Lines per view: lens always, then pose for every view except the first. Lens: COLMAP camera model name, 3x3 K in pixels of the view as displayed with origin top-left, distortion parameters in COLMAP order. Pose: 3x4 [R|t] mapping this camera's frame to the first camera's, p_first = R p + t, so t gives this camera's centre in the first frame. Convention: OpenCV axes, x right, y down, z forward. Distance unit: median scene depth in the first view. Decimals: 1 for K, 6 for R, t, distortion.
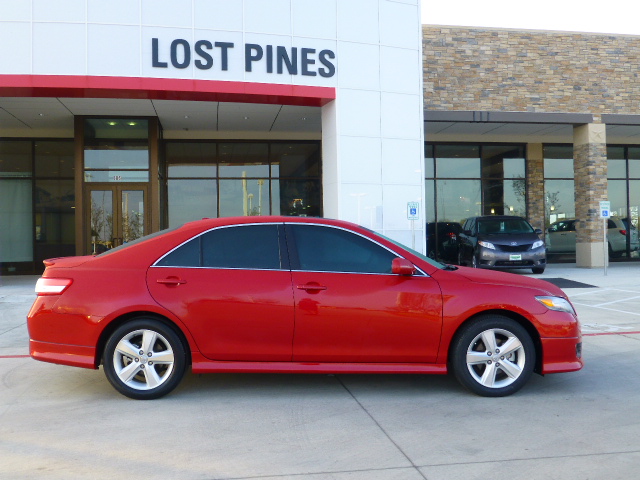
lens RADIAL K [[636.6, 0, 320.0], [0, 636.6, 240.0], [0, 0, 1]] dist [-0.010158, -0.008415]
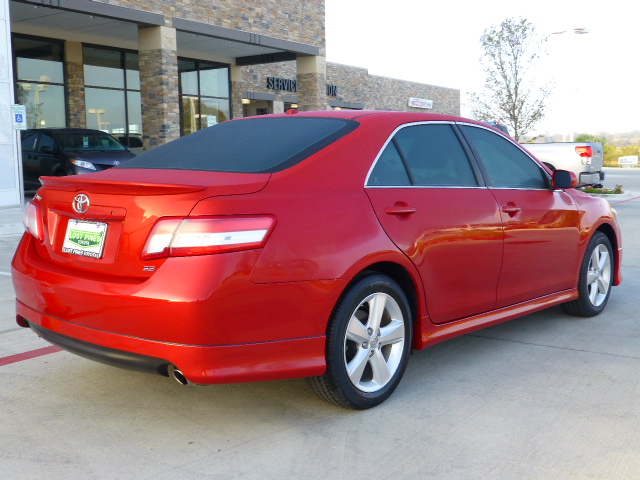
lens RADIAL K [[730.8, 0, 320.0], [0, 730.8, 240.0], [0, 0, 1]] dist [-0.008392, -0.055826]
pose [[0.690277, -0.076840, 0.719453, -0.174810], [-0.000221, 0.994323, 0.106408, 0.003932], [-0.723545, -0.073610, 0.686341, 0.123496]]
